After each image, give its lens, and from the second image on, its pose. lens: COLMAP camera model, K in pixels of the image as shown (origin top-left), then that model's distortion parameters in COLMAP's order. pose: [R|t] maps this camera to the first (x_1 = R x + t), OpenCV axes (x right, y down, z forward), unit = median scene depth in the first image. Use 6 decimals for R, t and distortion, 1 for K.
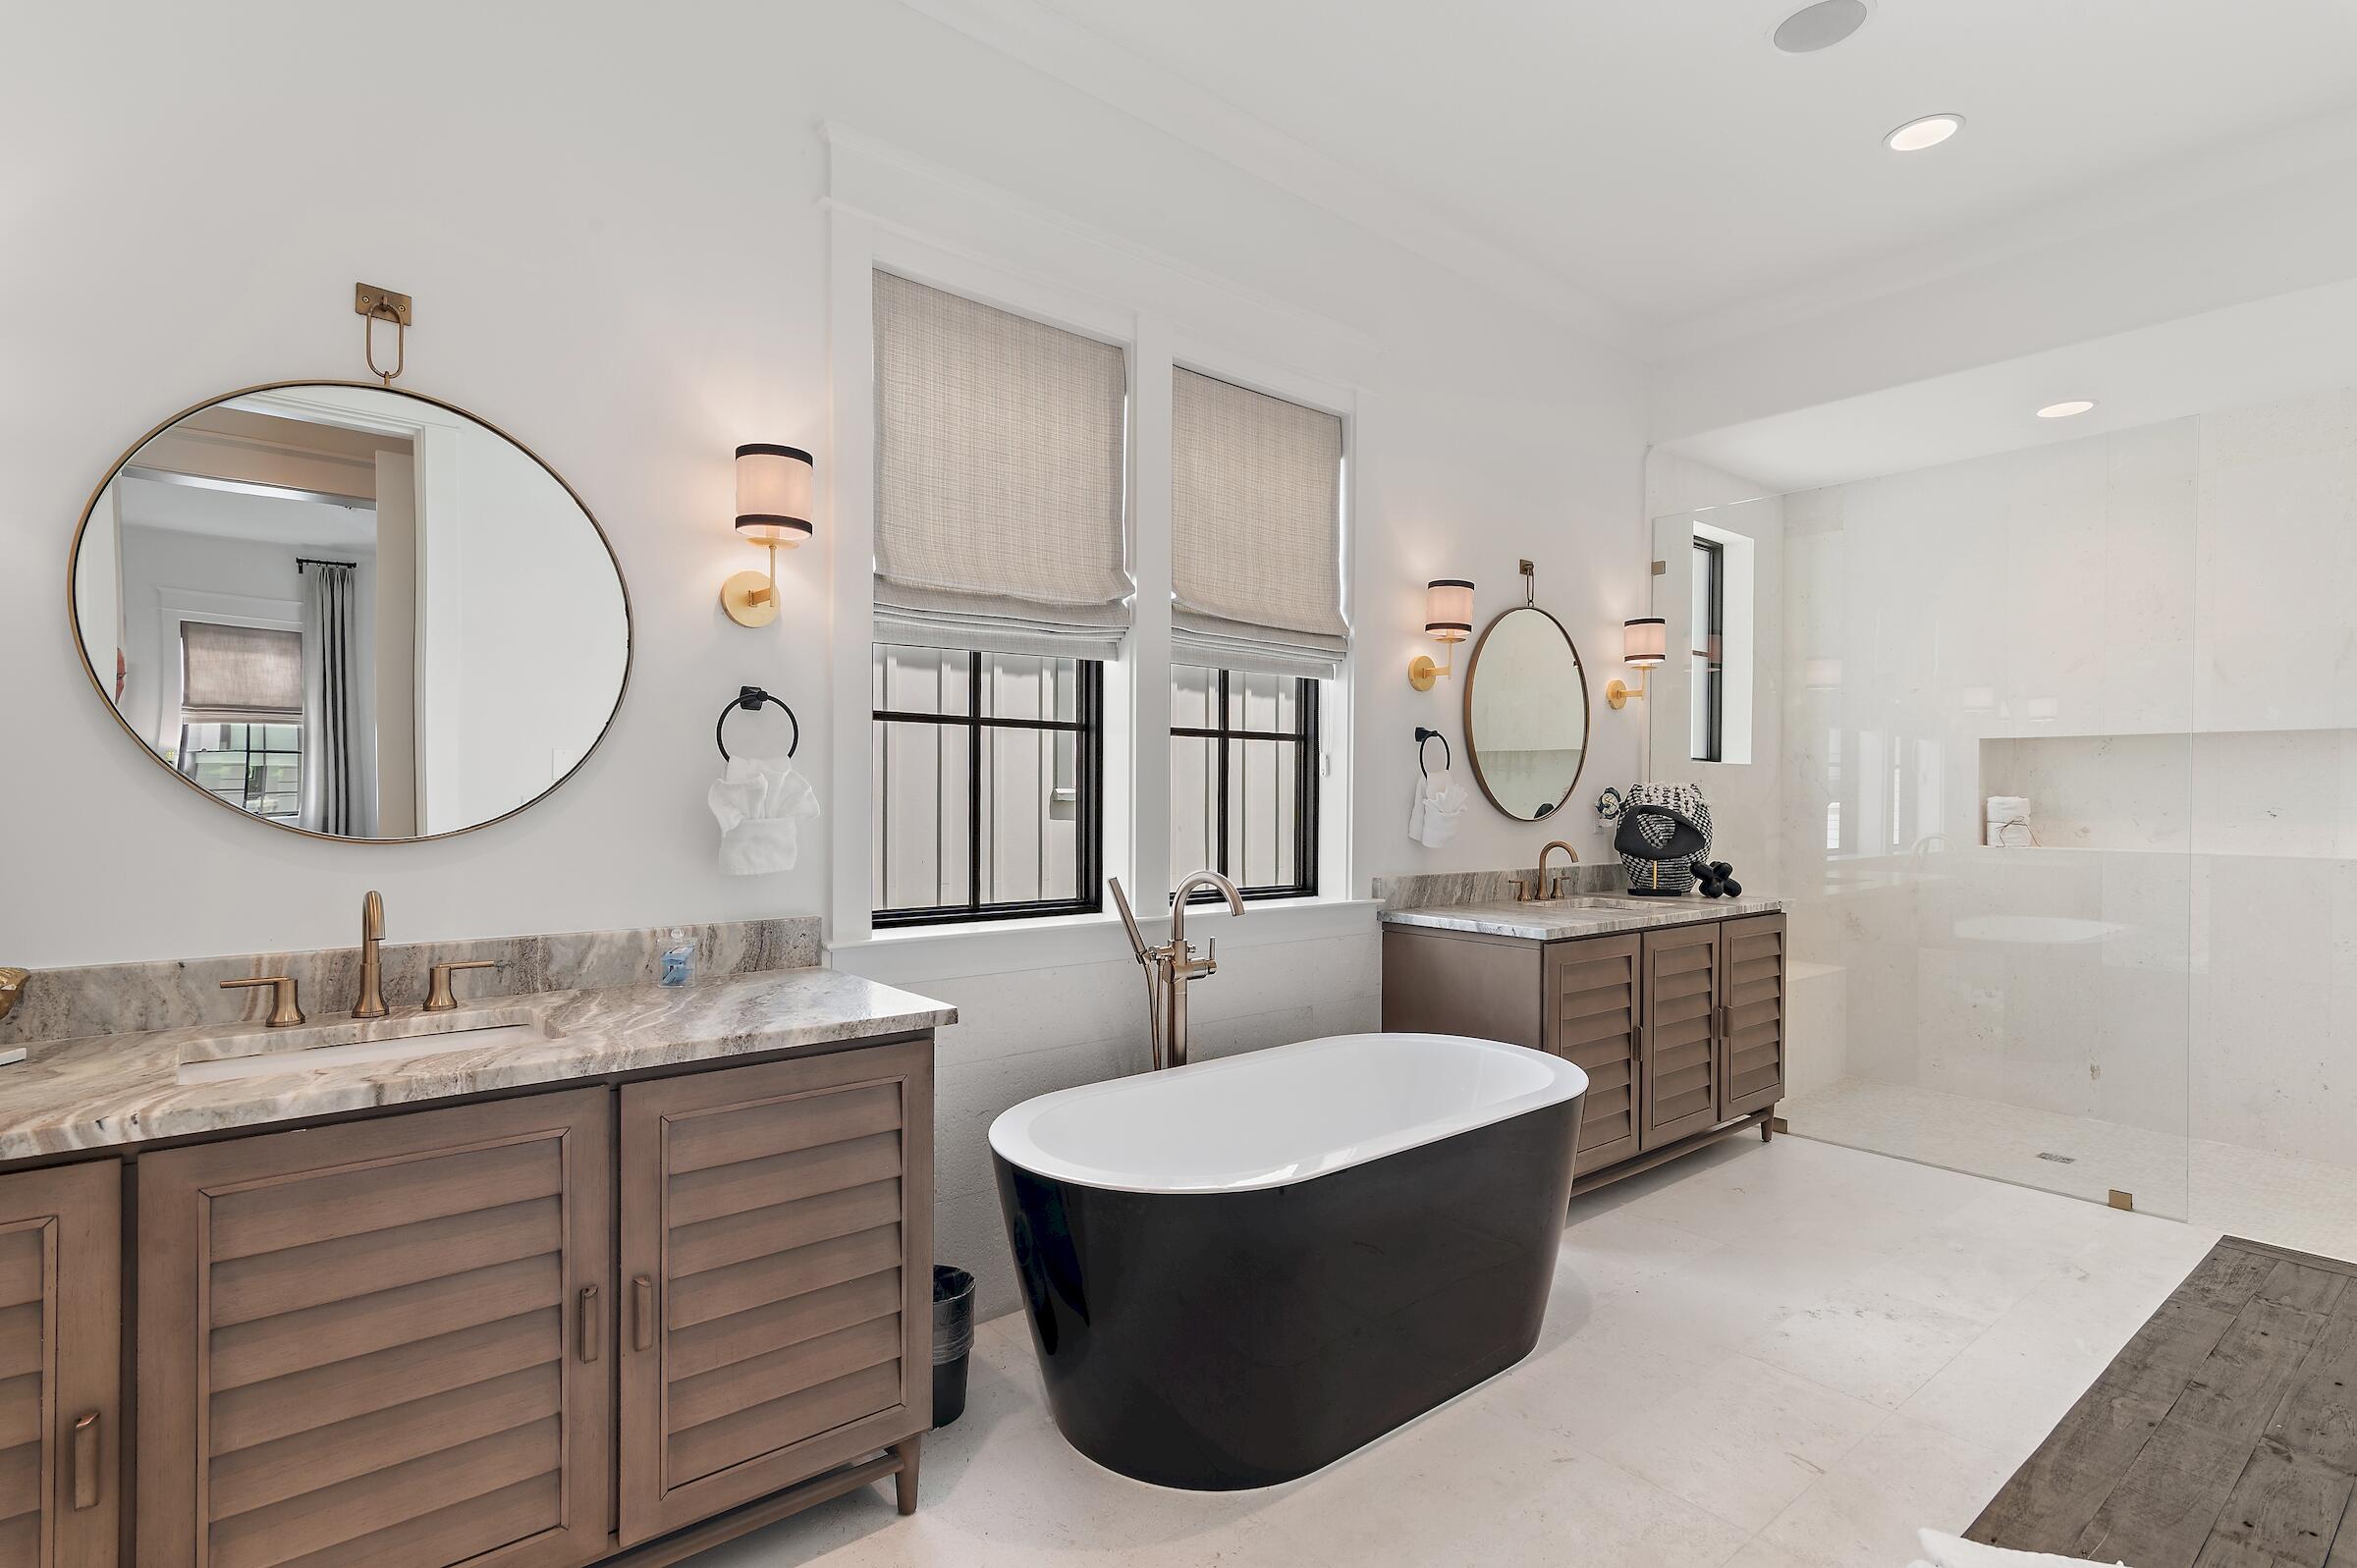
lens RADIAL K [[1178.5, 0, 1176.2], [0, 1178.5, 770.4], [0, 0, 1]] dist [0.015284, 0.000428]
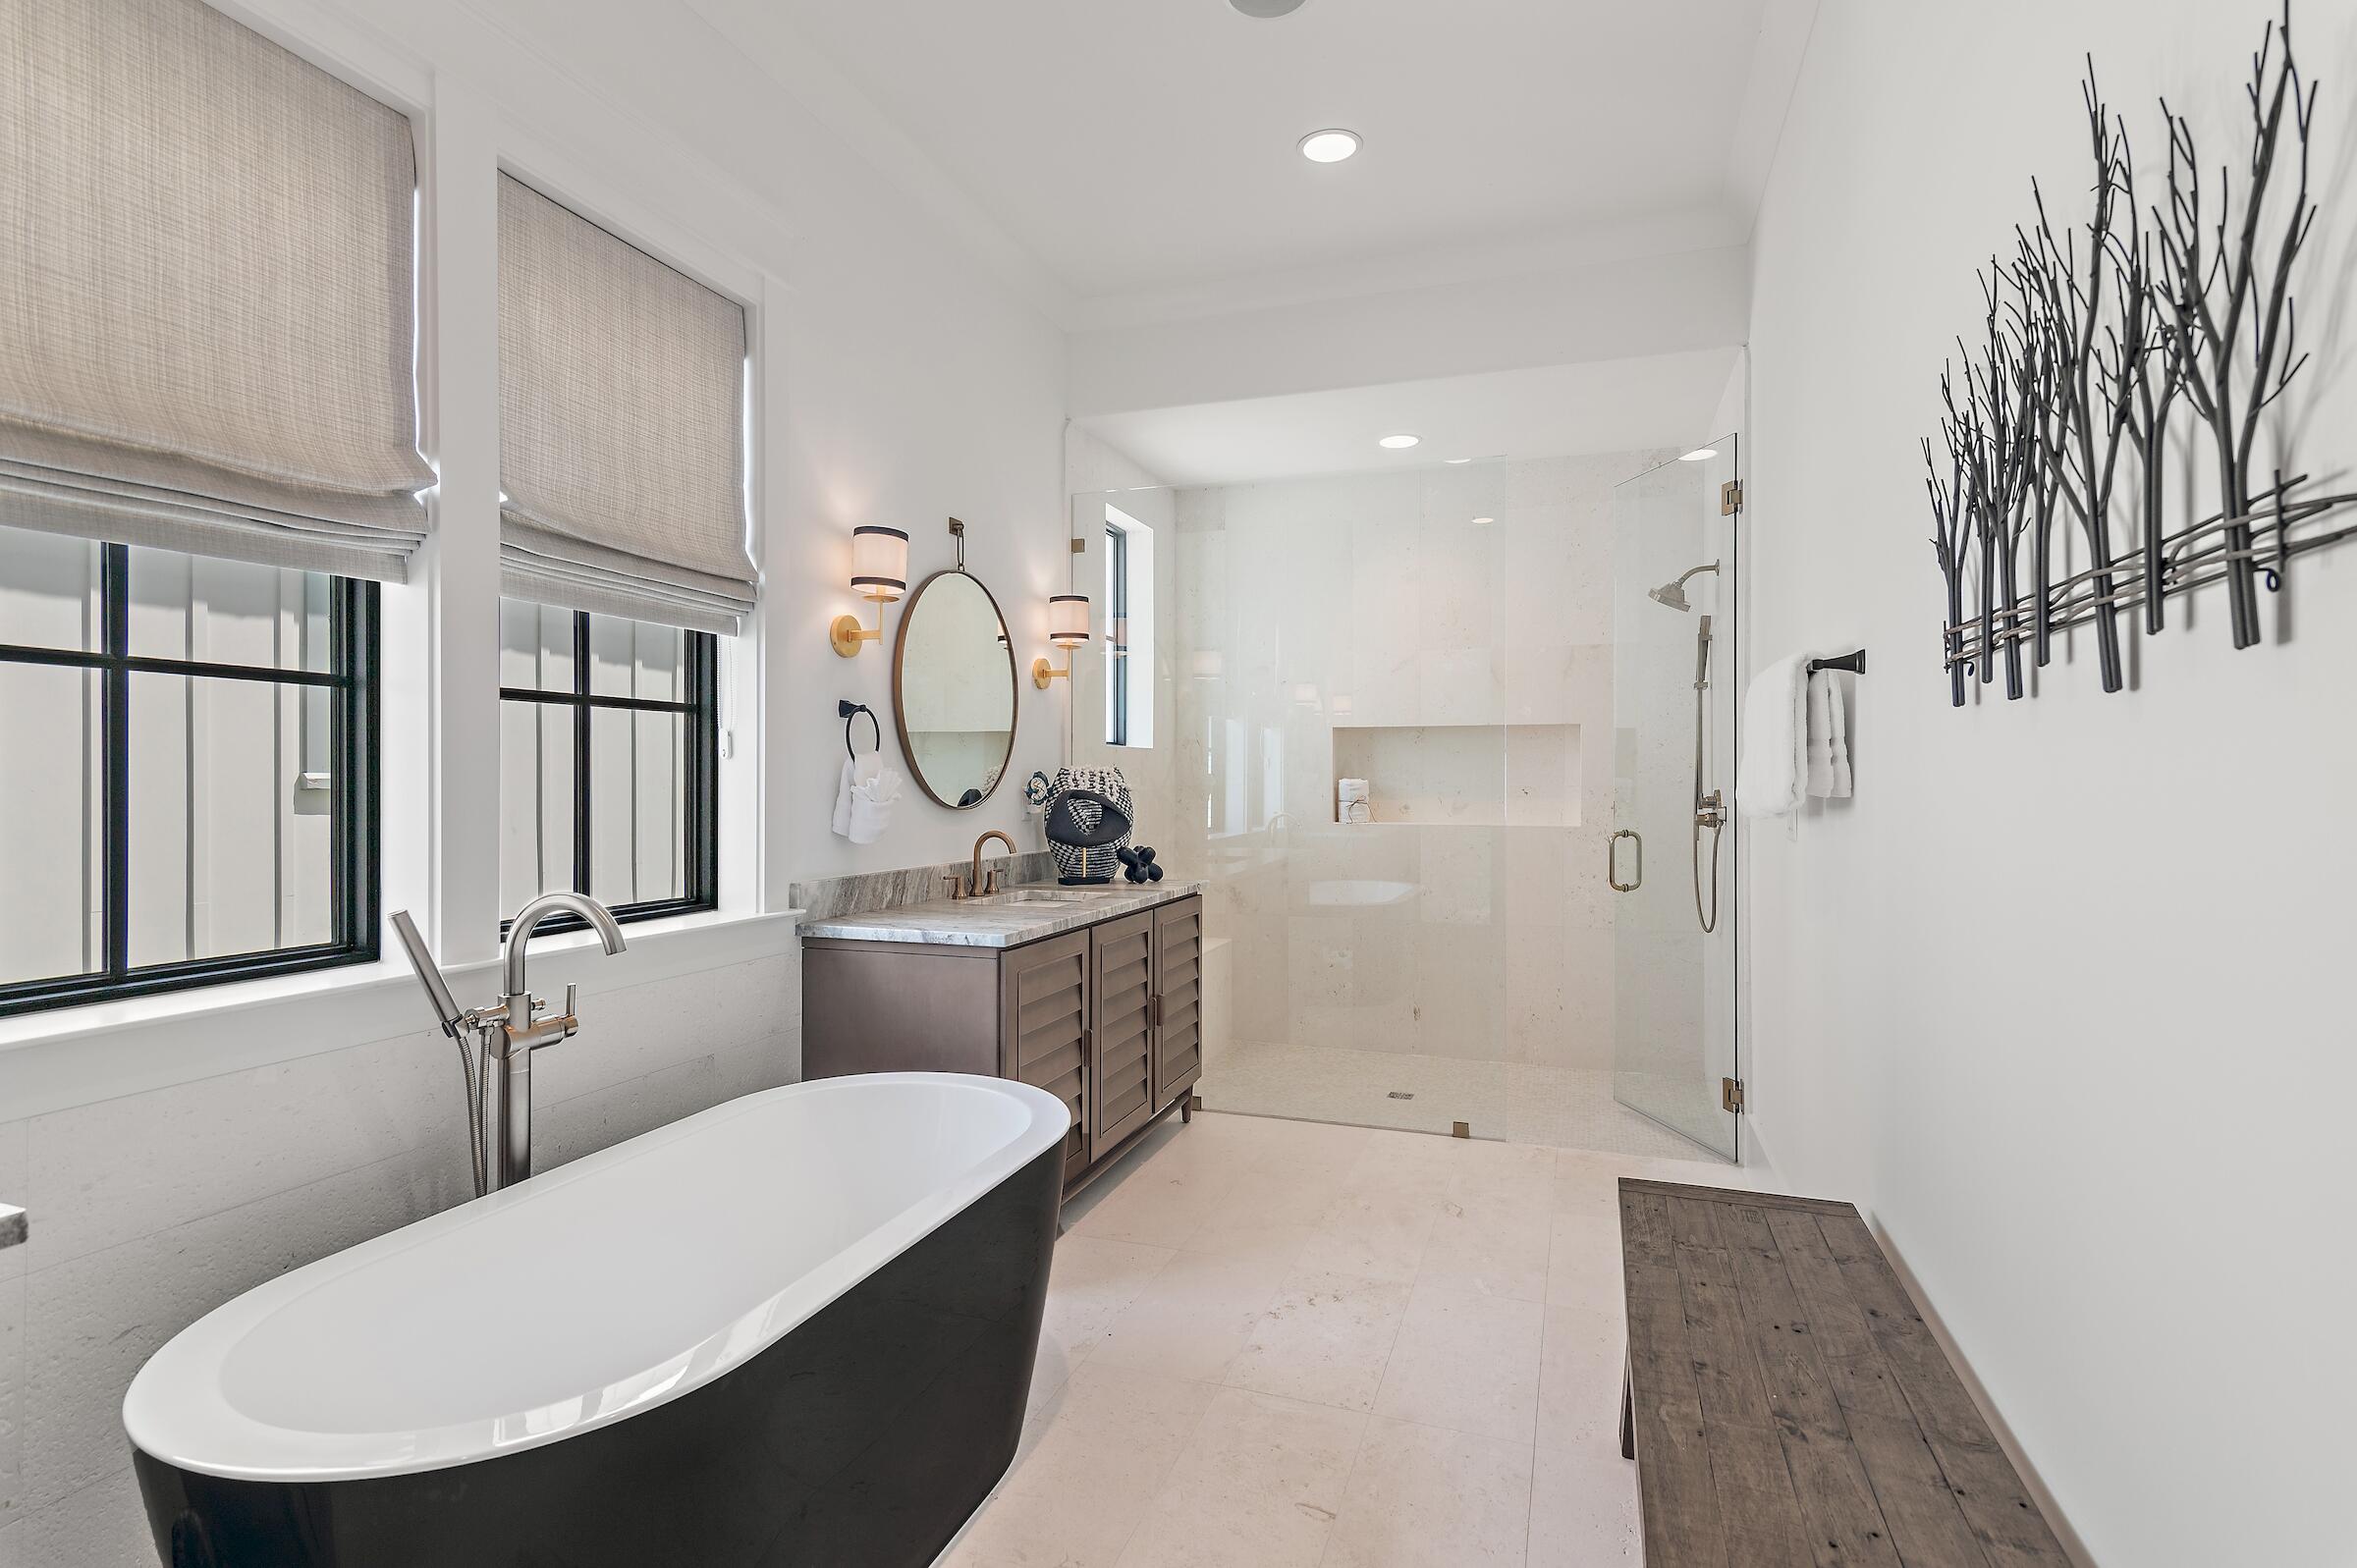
lens RADIAL K [[1178.5, 0, 1197.3], [0, 1178.5, 776.5], [0, 0, 1]] dist [0.015284, 0.000428]
pose [[0.858704, -0.003684, 0.512459, -0.008473], [-0.006350, 0.999821, 0.017828, 0.001189], [-0.512433, -0.018563, 0.858527, 0.159749]]
